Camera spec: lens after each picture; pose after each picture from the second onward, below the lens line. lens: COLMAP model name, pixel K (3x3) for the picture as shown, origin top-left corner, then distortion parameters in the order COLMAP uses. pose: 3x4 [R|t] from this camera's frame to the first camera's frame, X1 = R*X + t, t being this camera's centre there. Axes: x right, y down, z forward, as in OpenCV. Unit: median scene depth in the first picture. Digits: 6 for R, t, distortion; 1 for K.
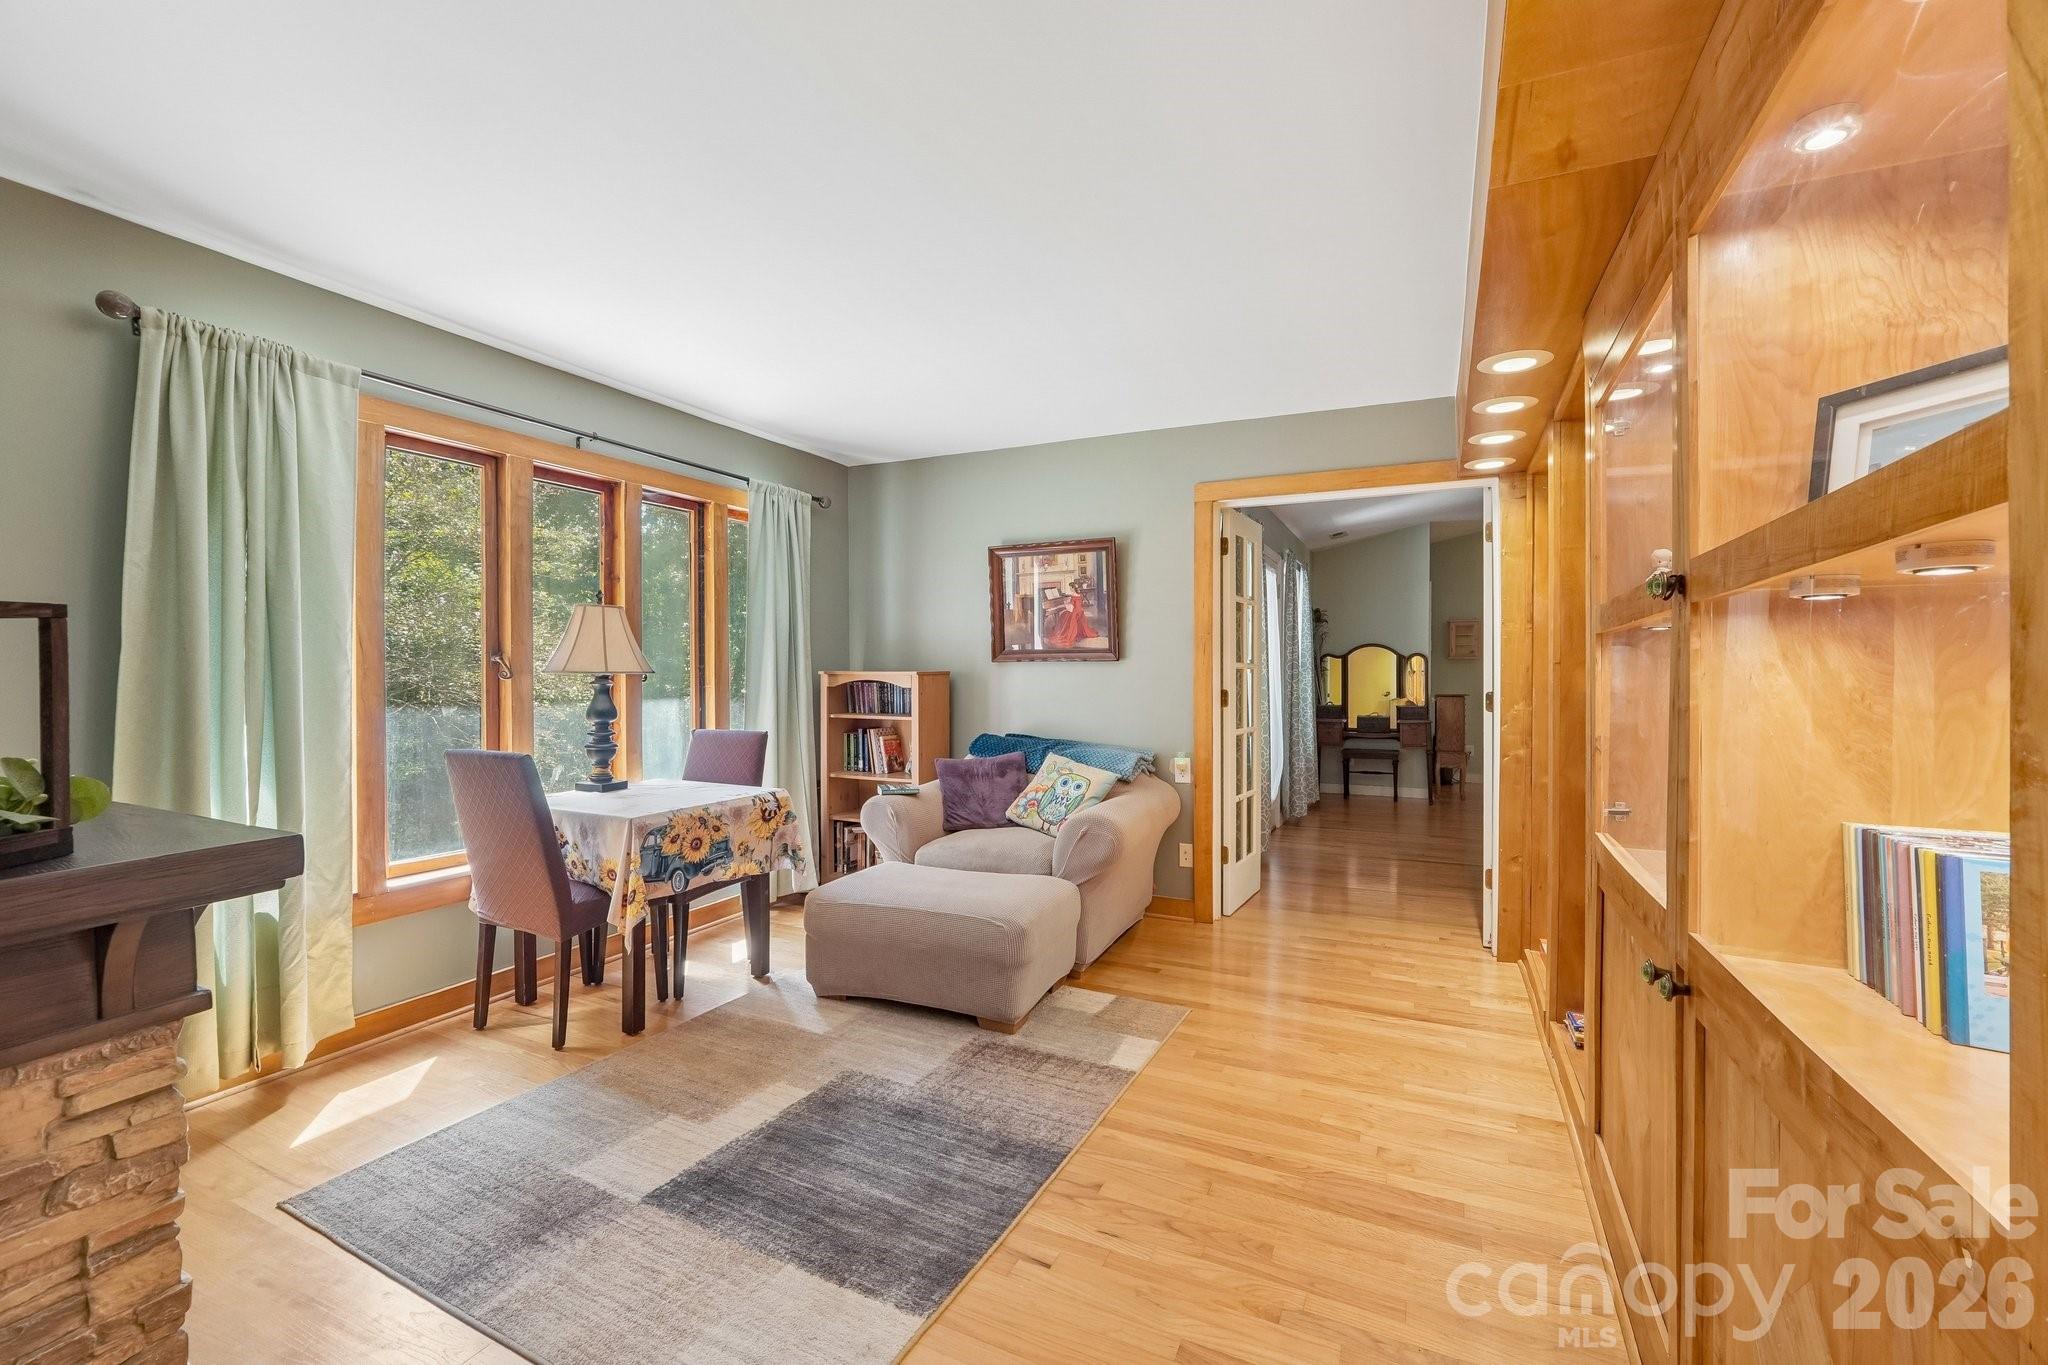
lens RADIAL K [[859.6, 0, 1020.2], [0, 859.6, 676.1], [0, 0, 1]] dist [-0.000410, -0.000001]
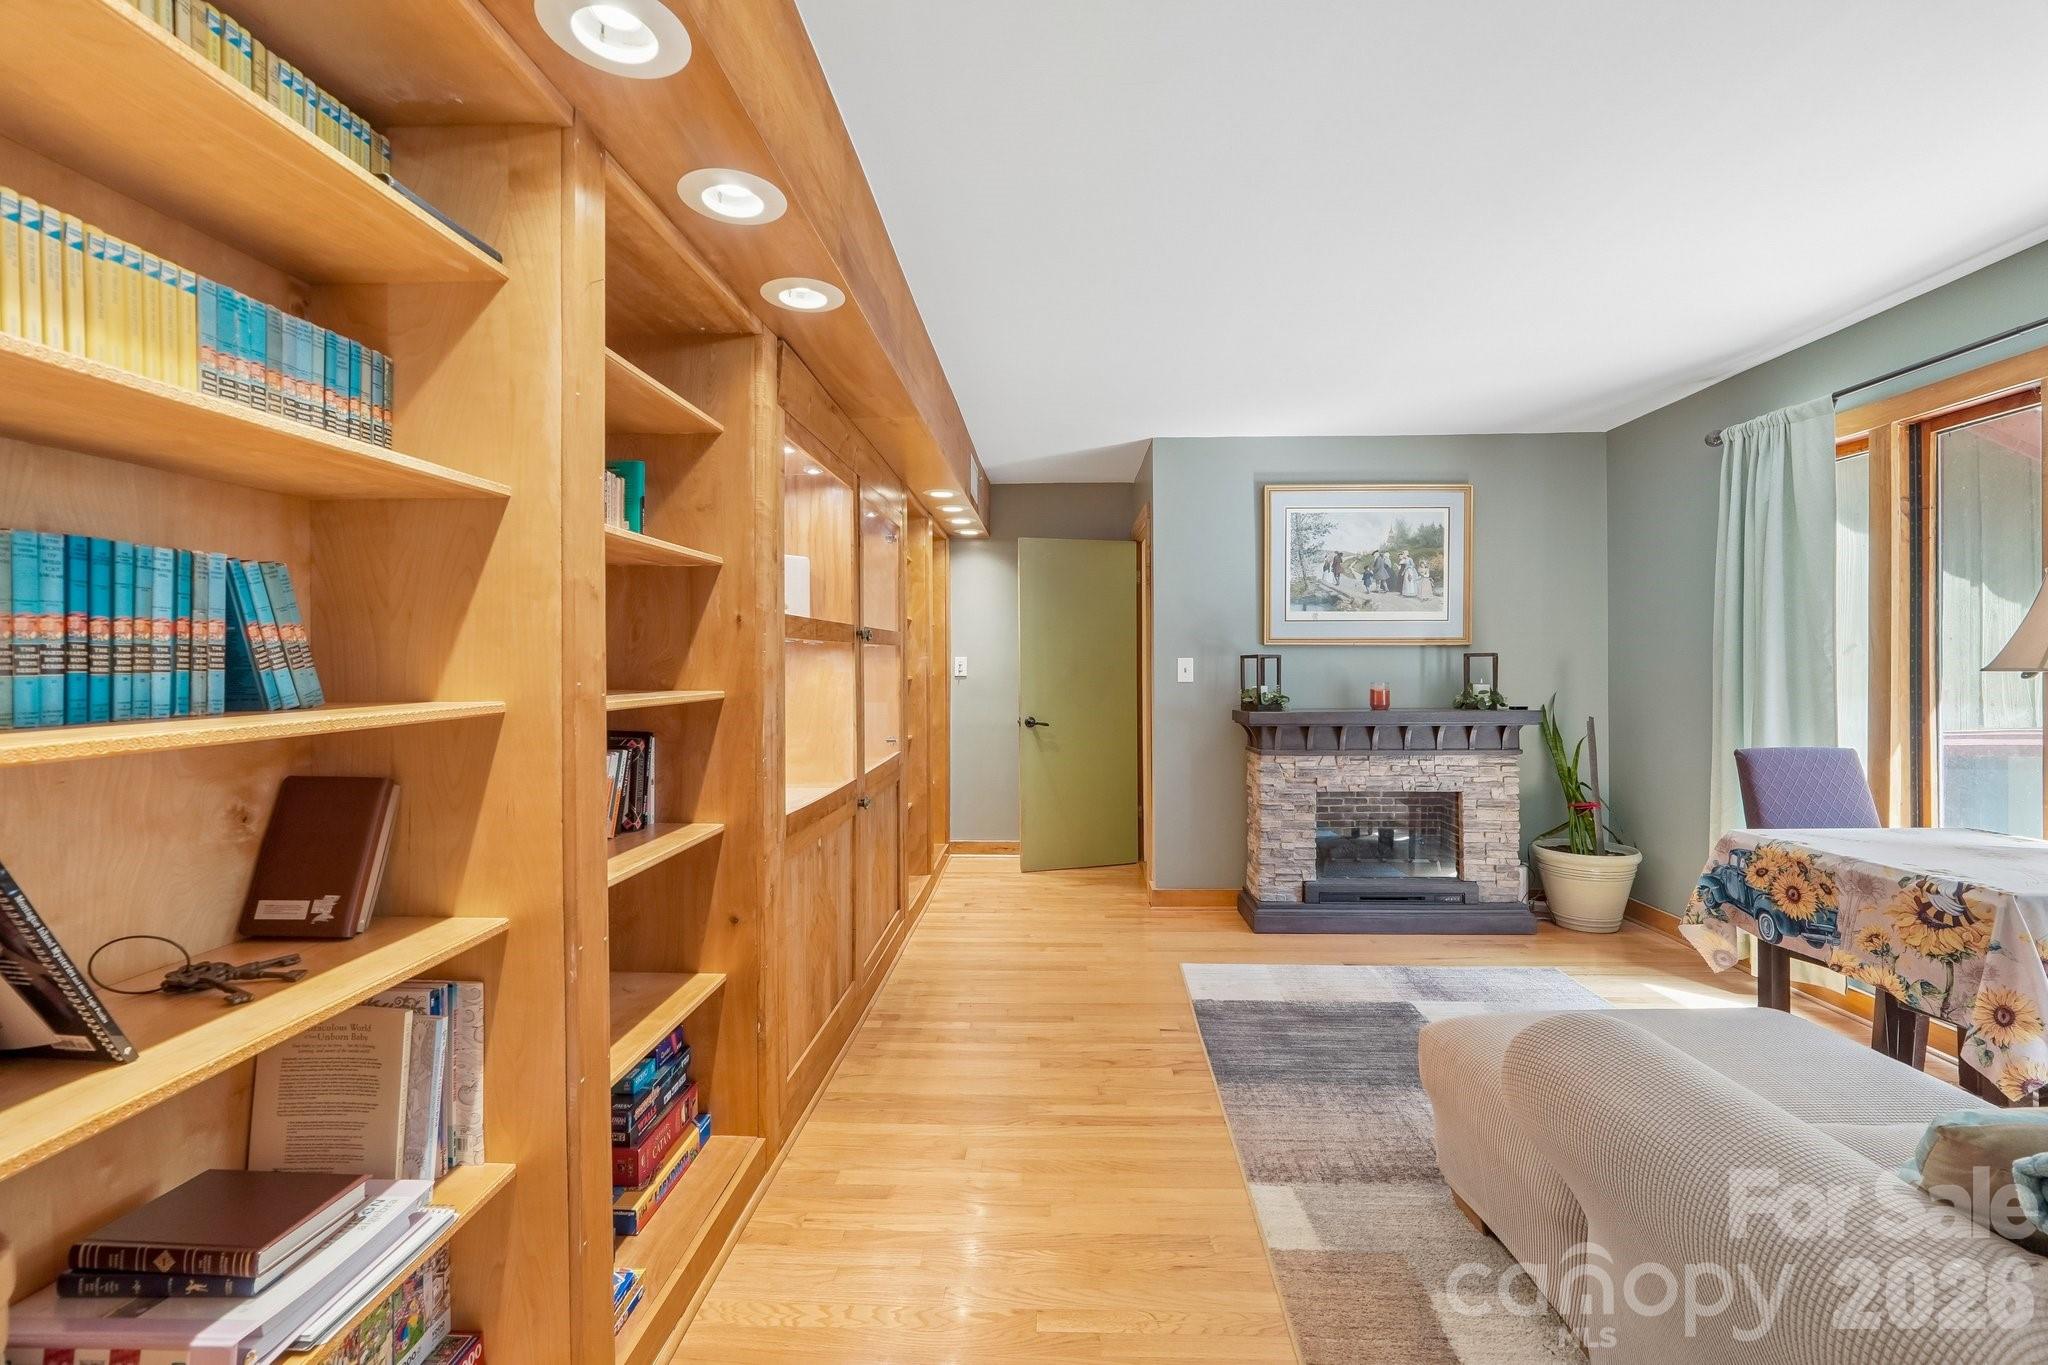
lens RADIAL K [[859.6, 0, 1029.4], [0, 859.6, 670.9], [0, 0, 1]] dist [-0.000410, -0.000001]
pose [[-0.913005, 0.002462, -0.407940, 0.552836], [-0.000408, 0.999976, 0.006948, -0.008002], [0.407947, 0.006510, -0.912982, 1.417873]]
